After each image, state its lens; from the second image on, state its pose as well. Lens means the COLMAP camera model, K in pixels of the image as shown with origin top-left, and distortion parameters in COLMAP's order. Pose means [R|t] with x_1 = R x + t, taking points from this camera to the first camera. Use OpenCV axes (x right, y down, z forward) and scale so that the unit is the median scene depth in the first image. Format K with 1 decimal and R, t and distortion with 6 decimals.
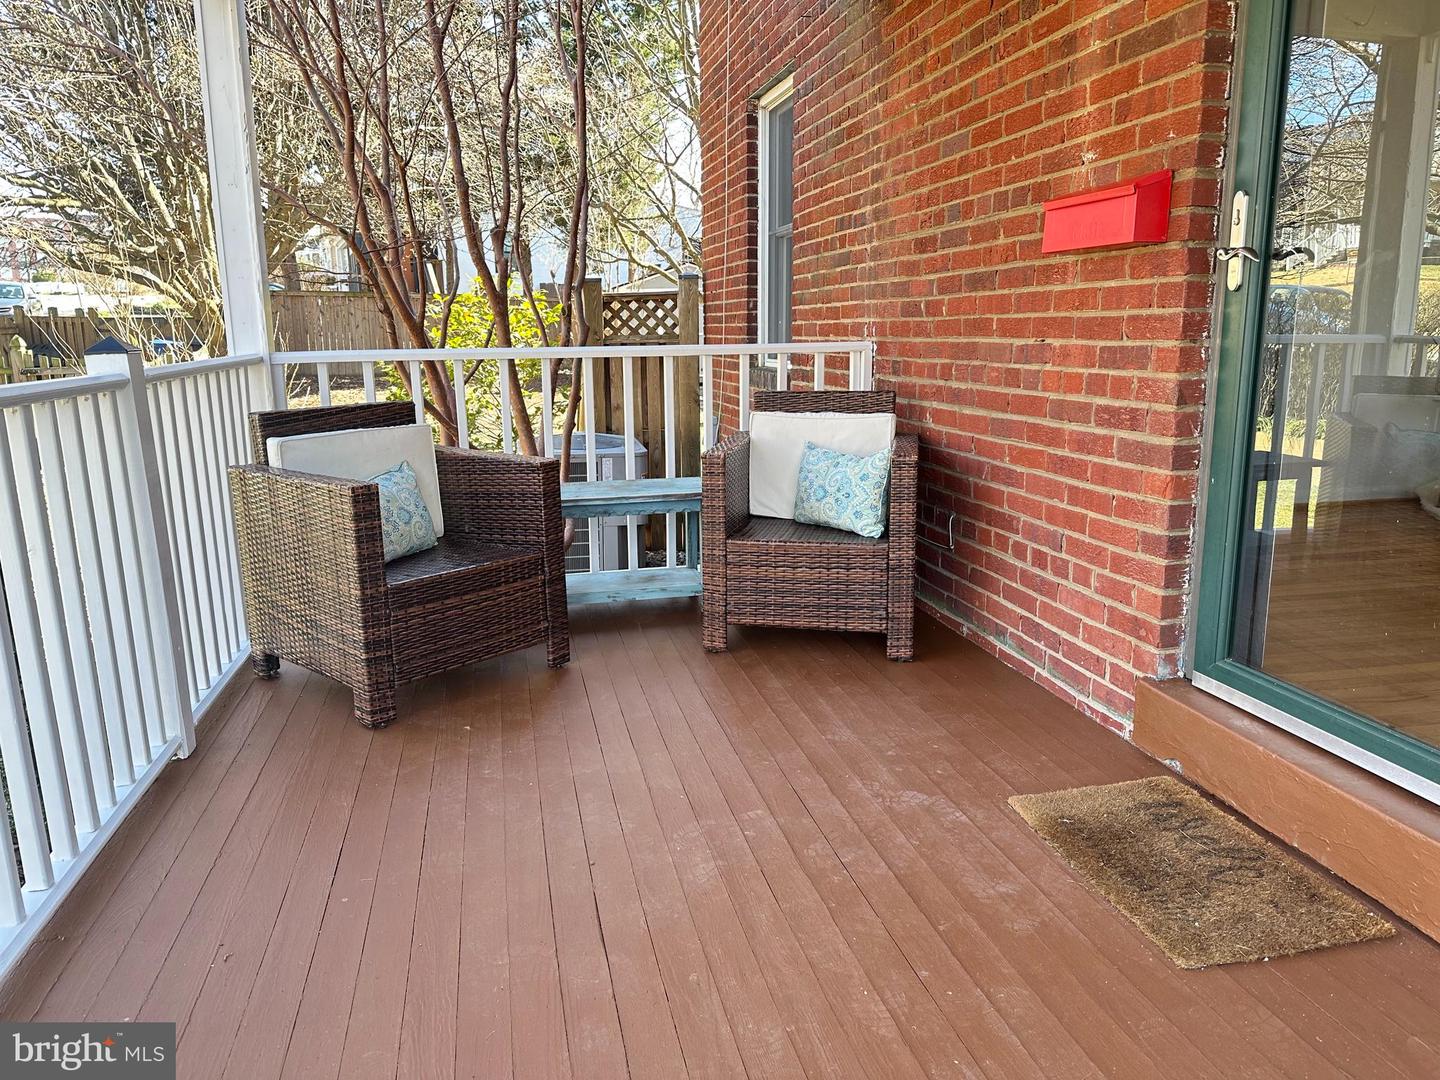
lens RADIAL K [[1007.1, 0, 713.1], [0, 1007.1, 543.3], [0, 0, 1]] dist [0.021179, -0.010673]
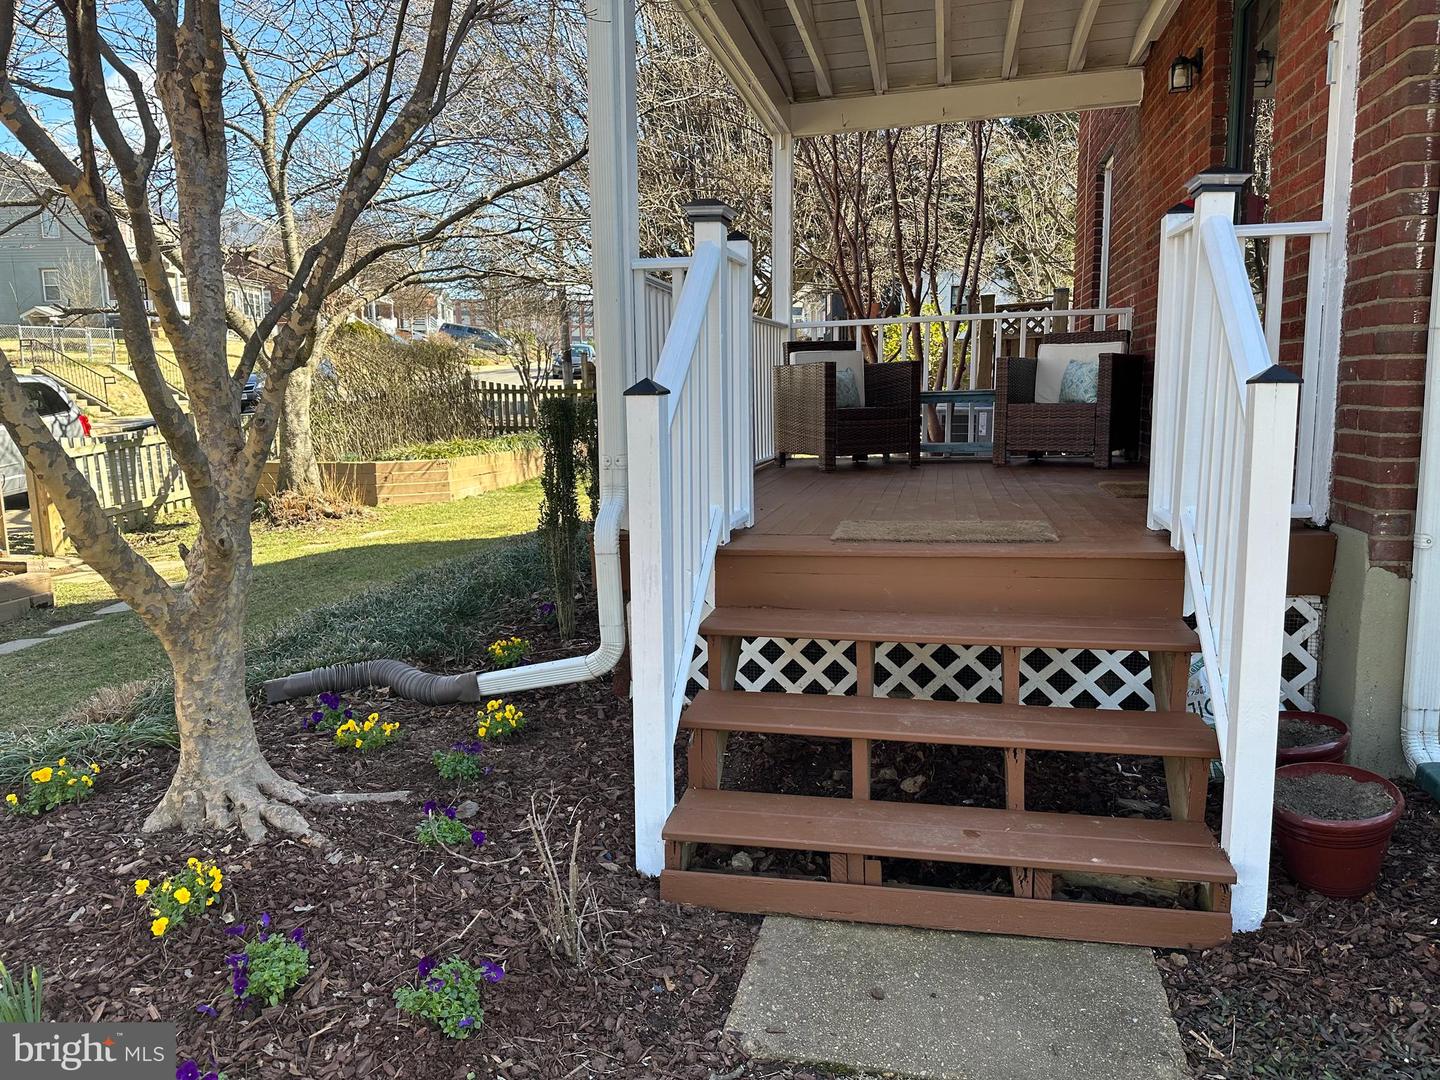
lens RADIAL K [[1007.1, 0, 720.2], [0, 1007.1, 533.6], [0, 0, 1]] dist [0.021179, -0.010673]
pose [[0.903308, 0.048606, -0.426231, 0.343182], [-0.076350, 0.995914, -0.048238, 0.371226], [0.422145, 0.076116, 0.903327, -0.928620]]
